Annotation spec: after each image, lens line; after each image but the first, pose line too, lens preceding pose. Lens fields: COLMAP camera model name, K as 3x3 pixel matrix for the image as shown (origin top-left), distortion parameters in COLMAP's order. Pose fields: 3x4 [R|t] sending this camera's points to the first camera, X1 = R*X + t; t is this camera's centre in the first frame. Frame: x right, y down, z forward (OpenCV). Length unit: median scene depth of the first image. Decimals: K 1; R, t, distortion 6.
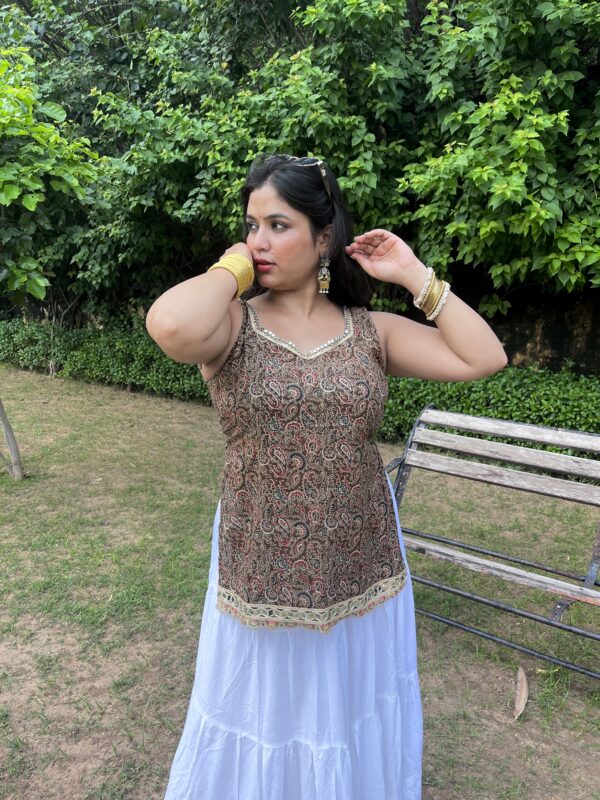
lens RADIAL K [[602.5, 0, 301.6], [0, 602.5, 399.3], [0, 0, 1]] dist [0.019025, -0.008687]
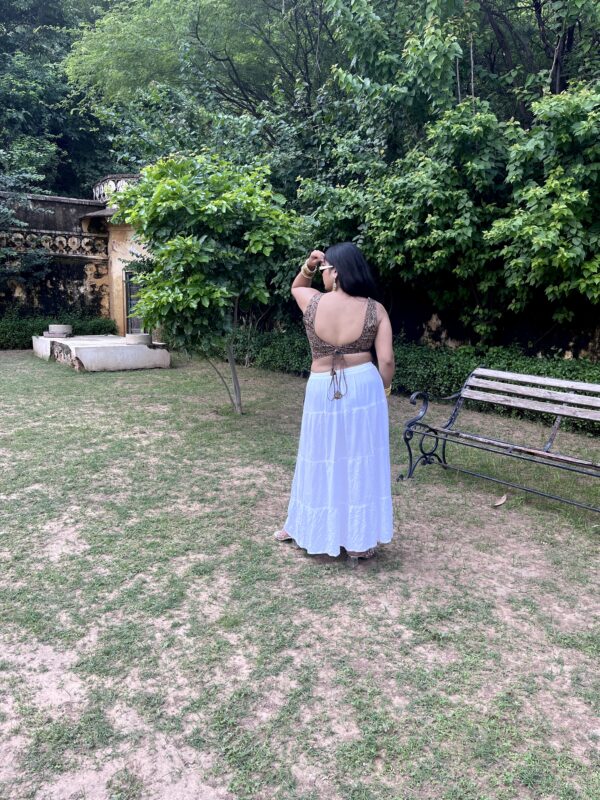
lens RADIAL K [[602.5, 0, 299.5], [0, 602.5, 401.3], [0, 0, 1]] dist [0.019025, -0.008687]
pose [[0.963877, 0.055402, -0.260521, 0.122661], [-0.063182, 0.997769, -0.021577, 0.130704], [0.258745, 0.037258, 0.965227, -0.580398]]
